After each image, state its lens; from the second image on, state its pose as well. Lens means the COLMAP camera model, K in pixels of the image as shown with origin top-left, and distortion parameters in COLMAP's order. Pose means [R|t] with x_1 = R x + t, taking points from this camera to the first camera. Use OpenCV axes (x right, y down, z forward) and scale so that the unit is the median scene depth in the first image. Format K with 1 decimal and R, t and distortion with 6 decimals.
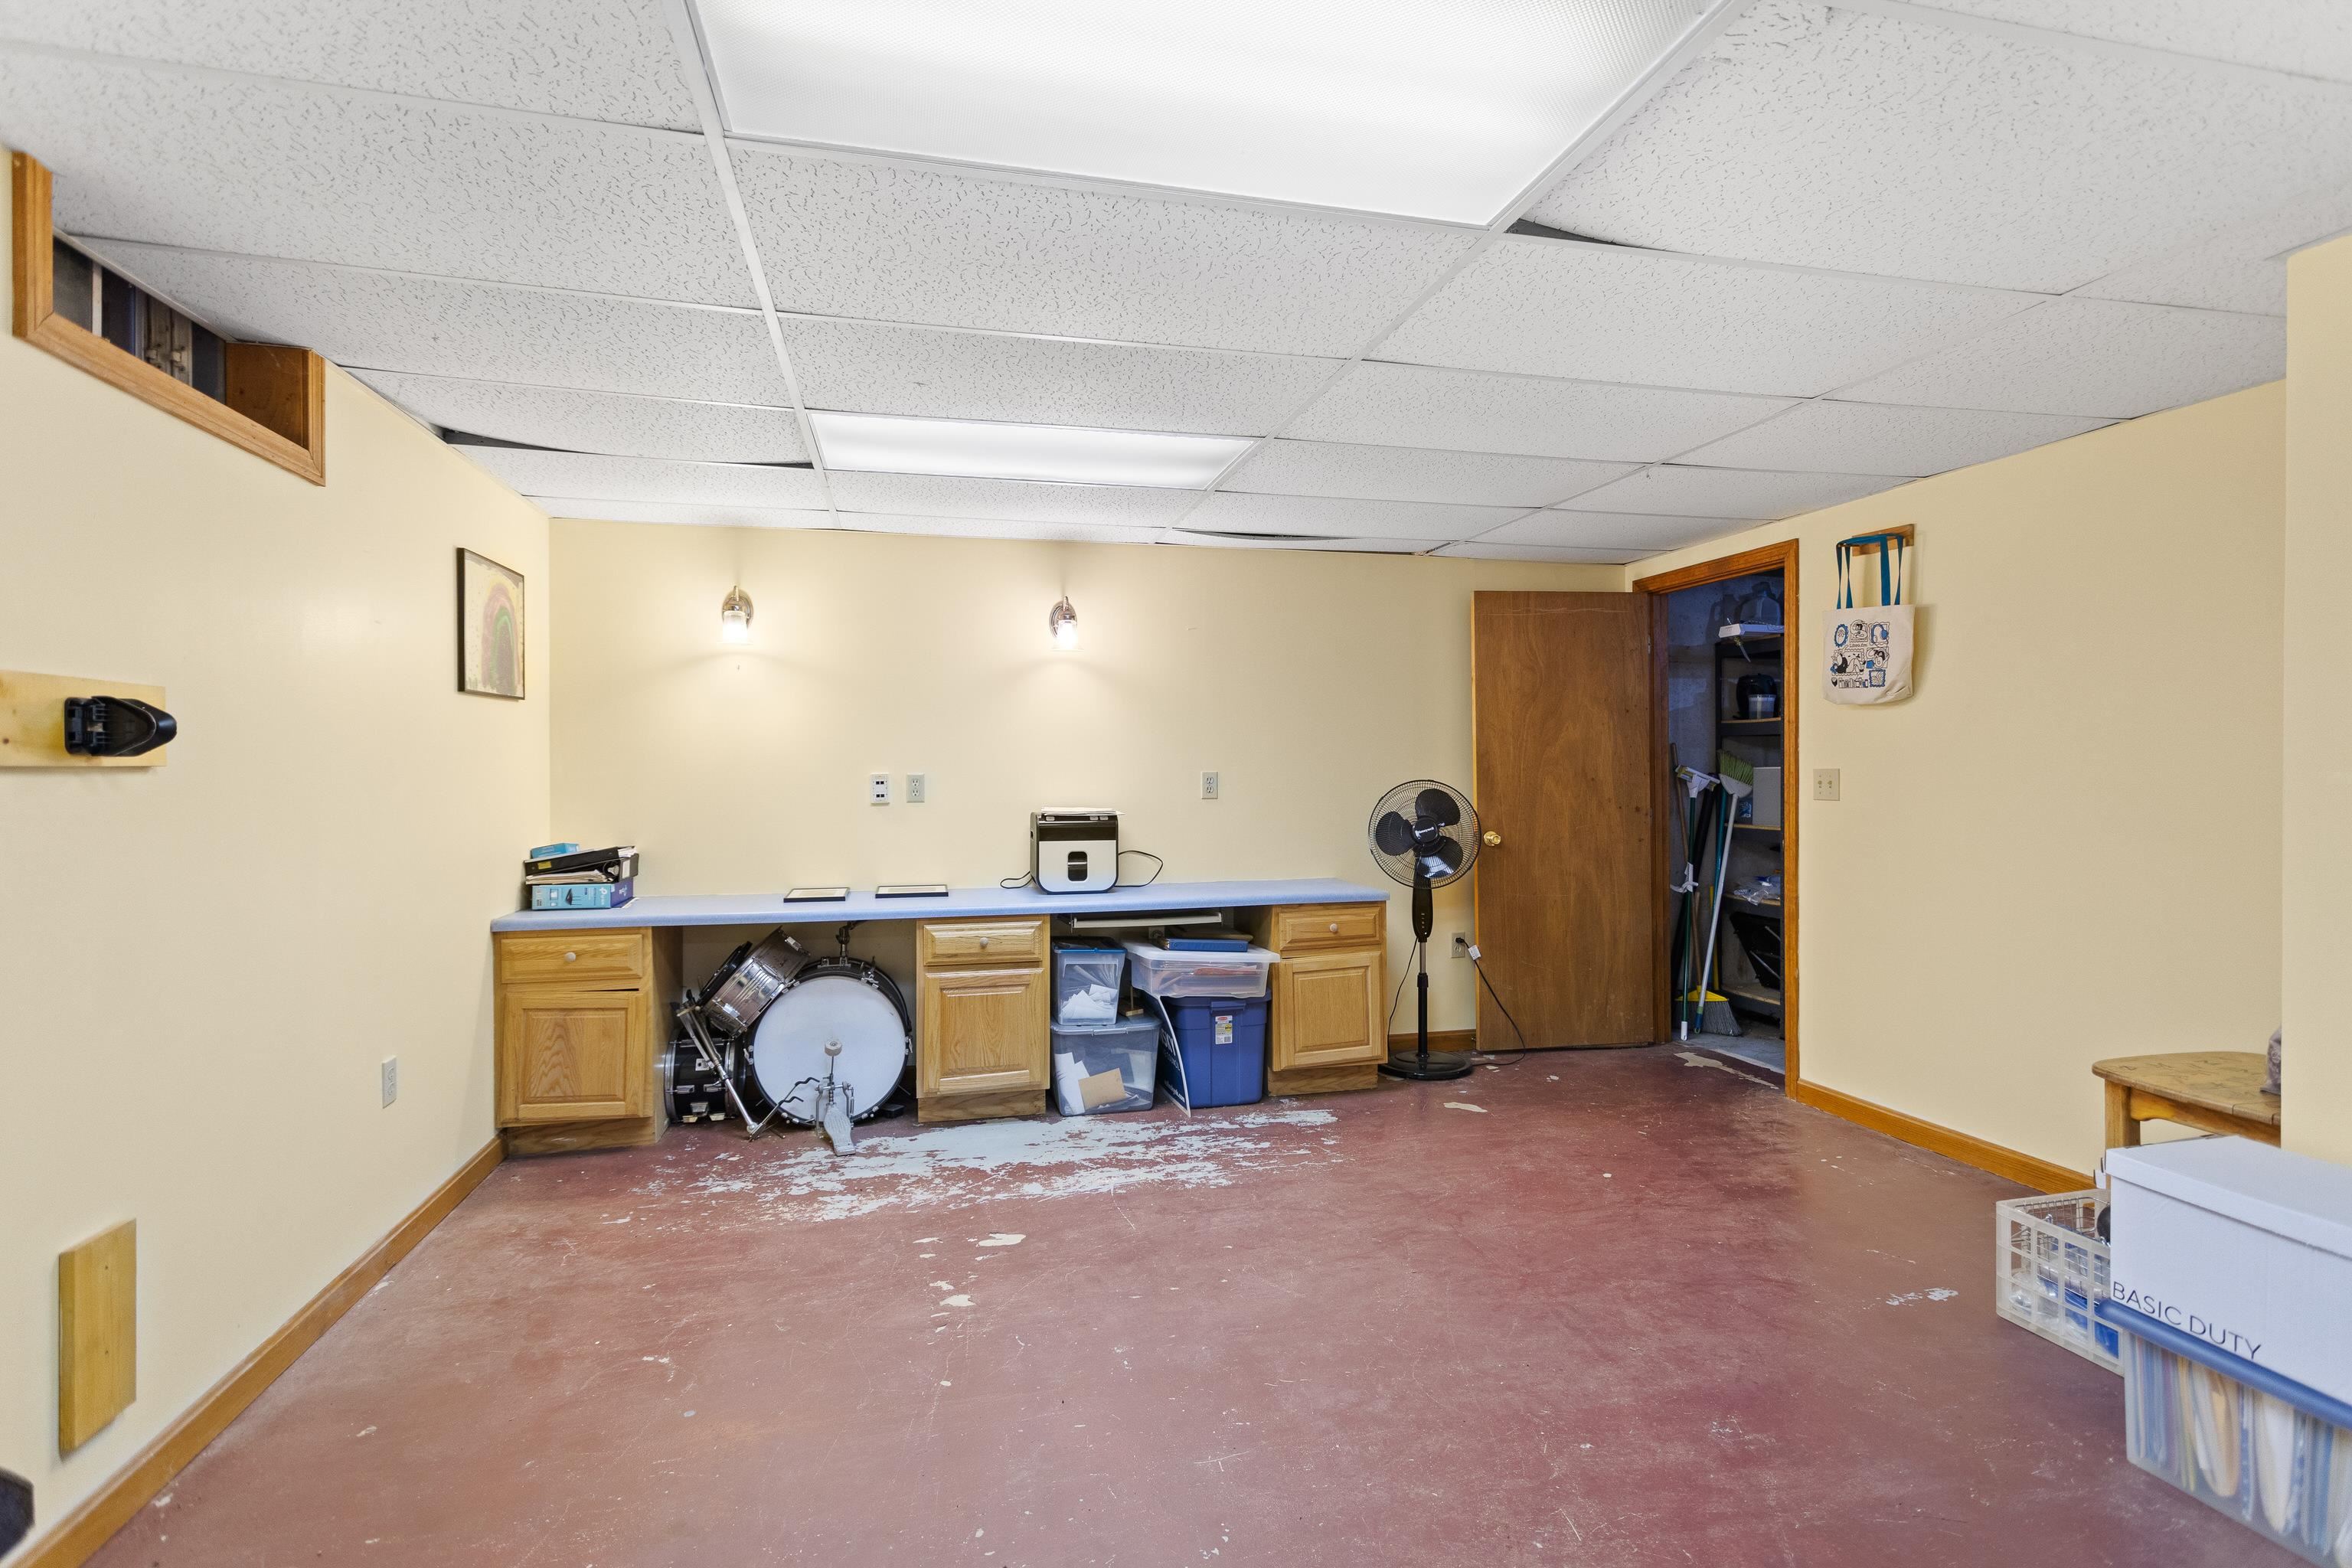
lens RADIAL K [[1123.3, 0, 1187.1], [0, 1123.3, 771.9], [0, 0, 1]] dist [0.002823, 0.000041]
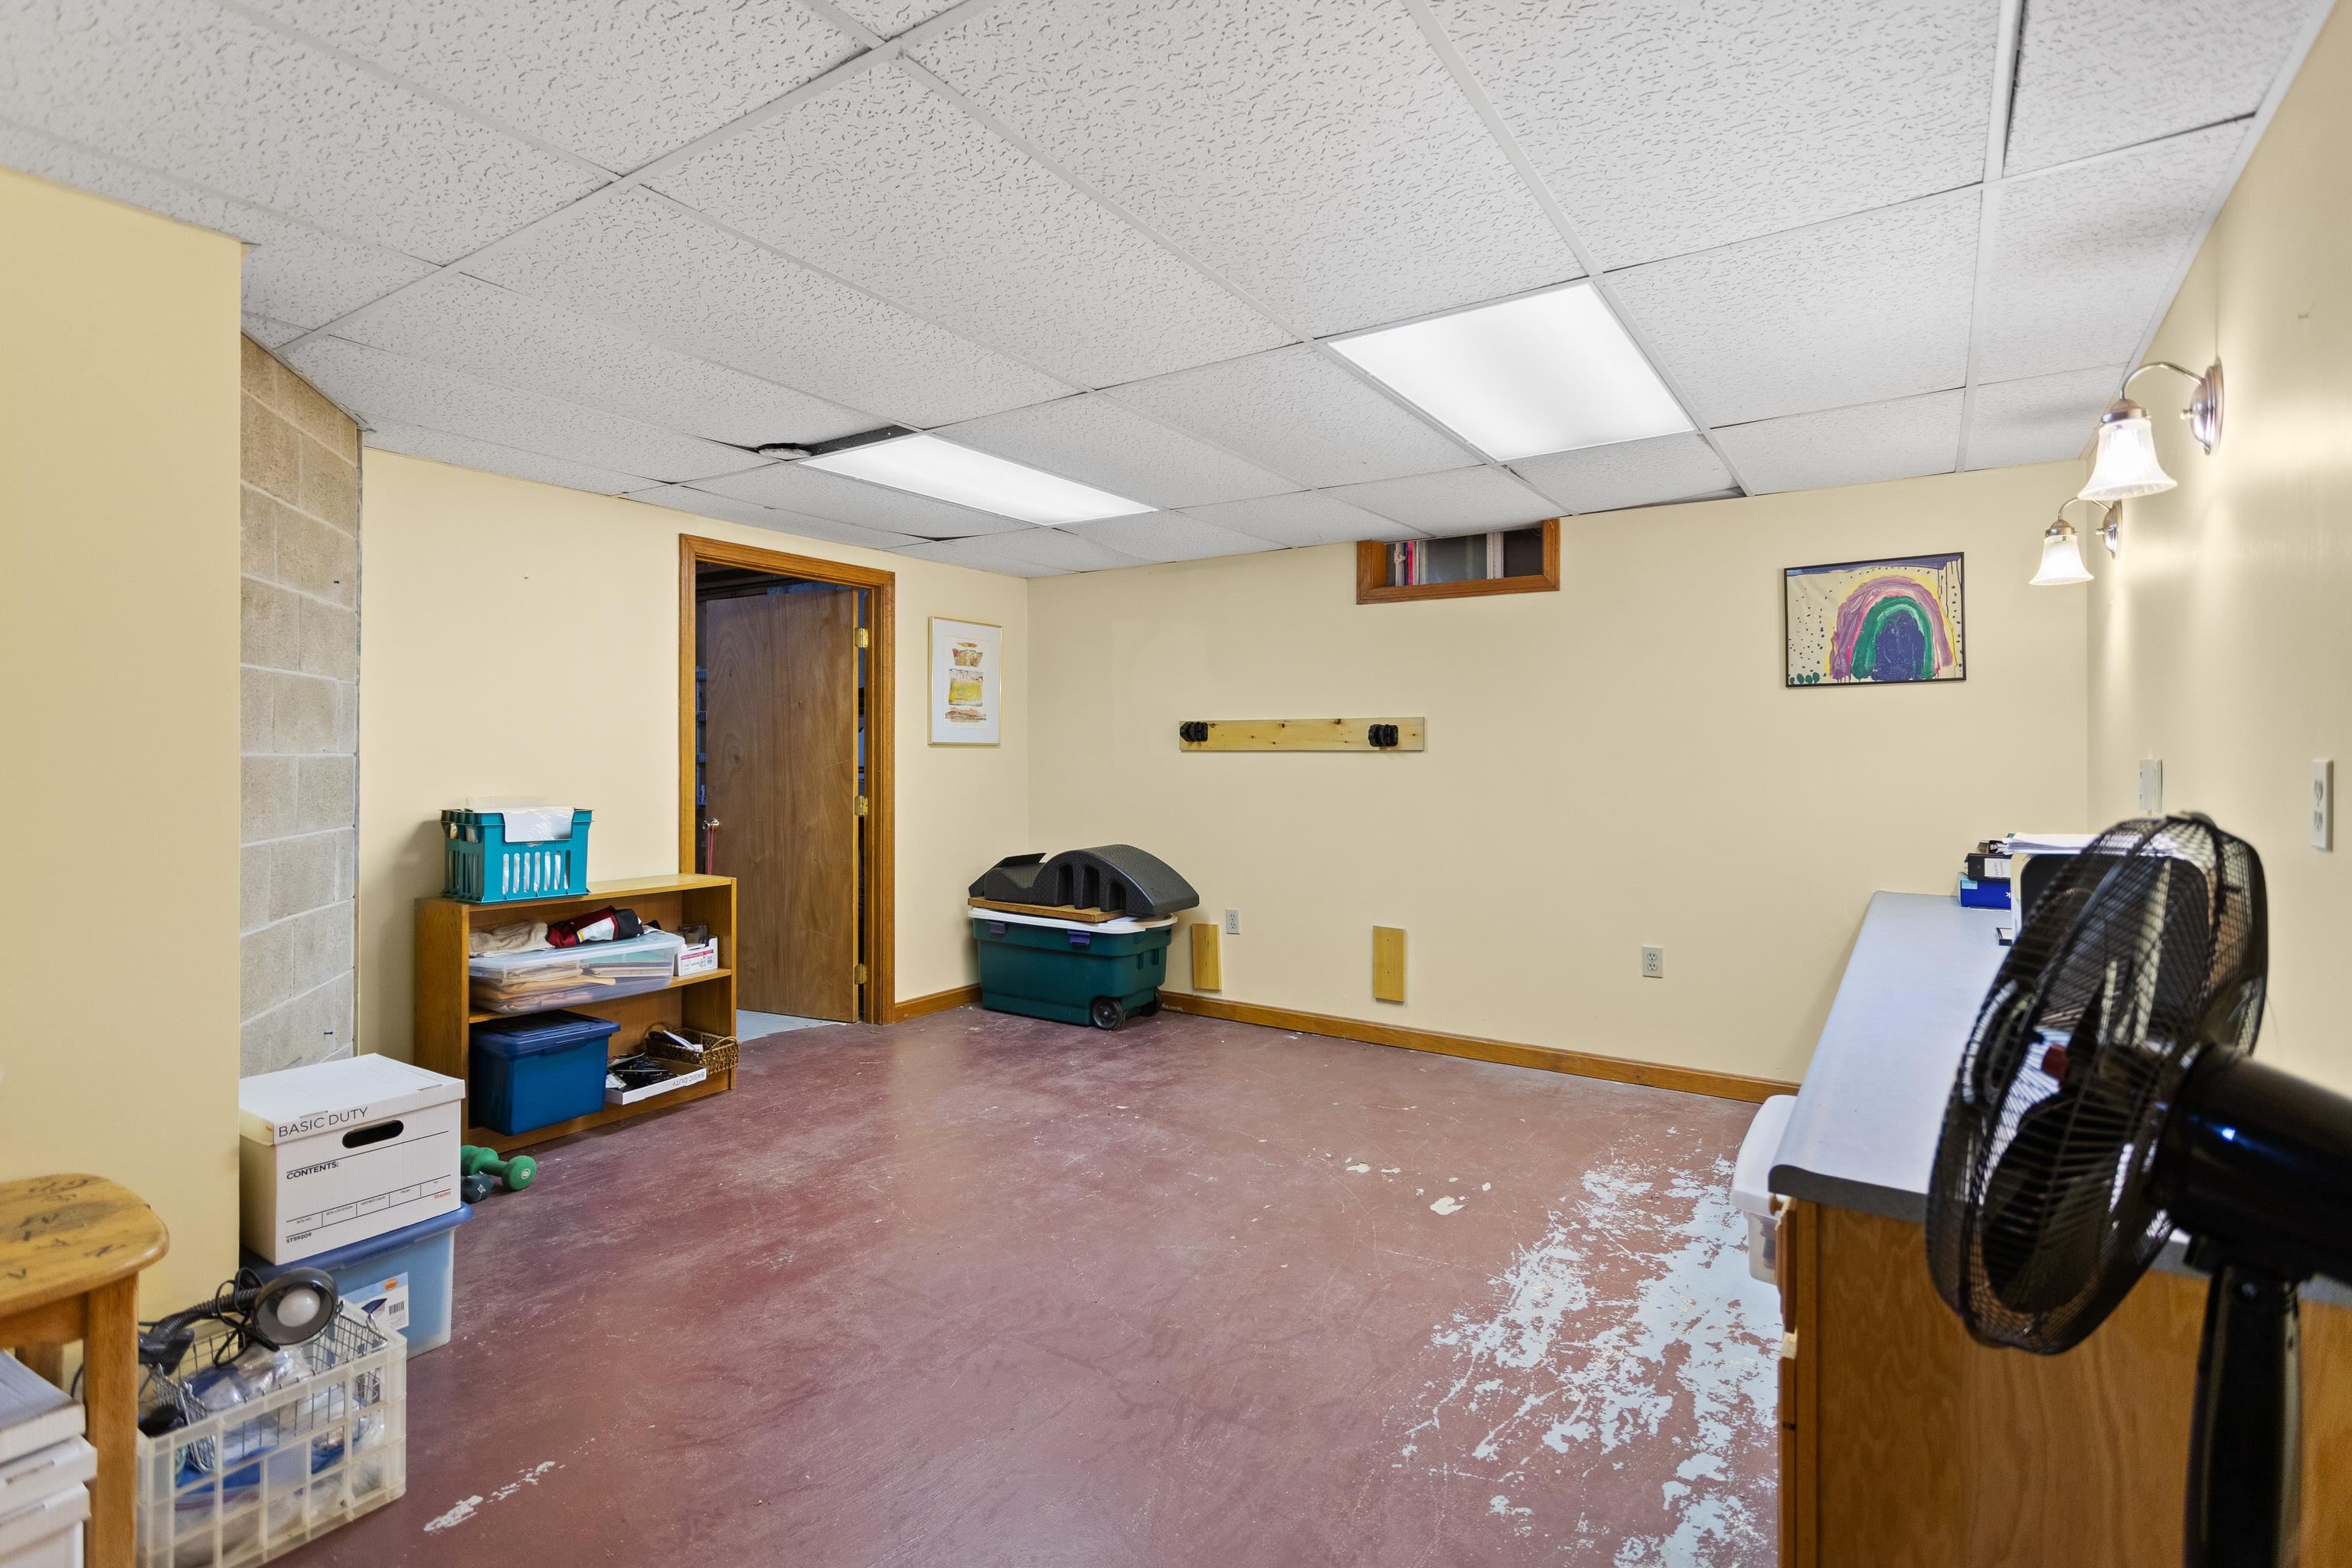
lens RADIAL K [[1123.3, 0, 1184.6], [0, 1123.3, 765.9], [0, 0, 1]] dist [0.002823, 0.000041]
pose [[-0.739888, 0.009040, -0.672669, 0.632107], [-0.001167, 0.999891, 0.014721, -0.004535], [0.672729, 0.011677, -0.739797, 1.427401]]
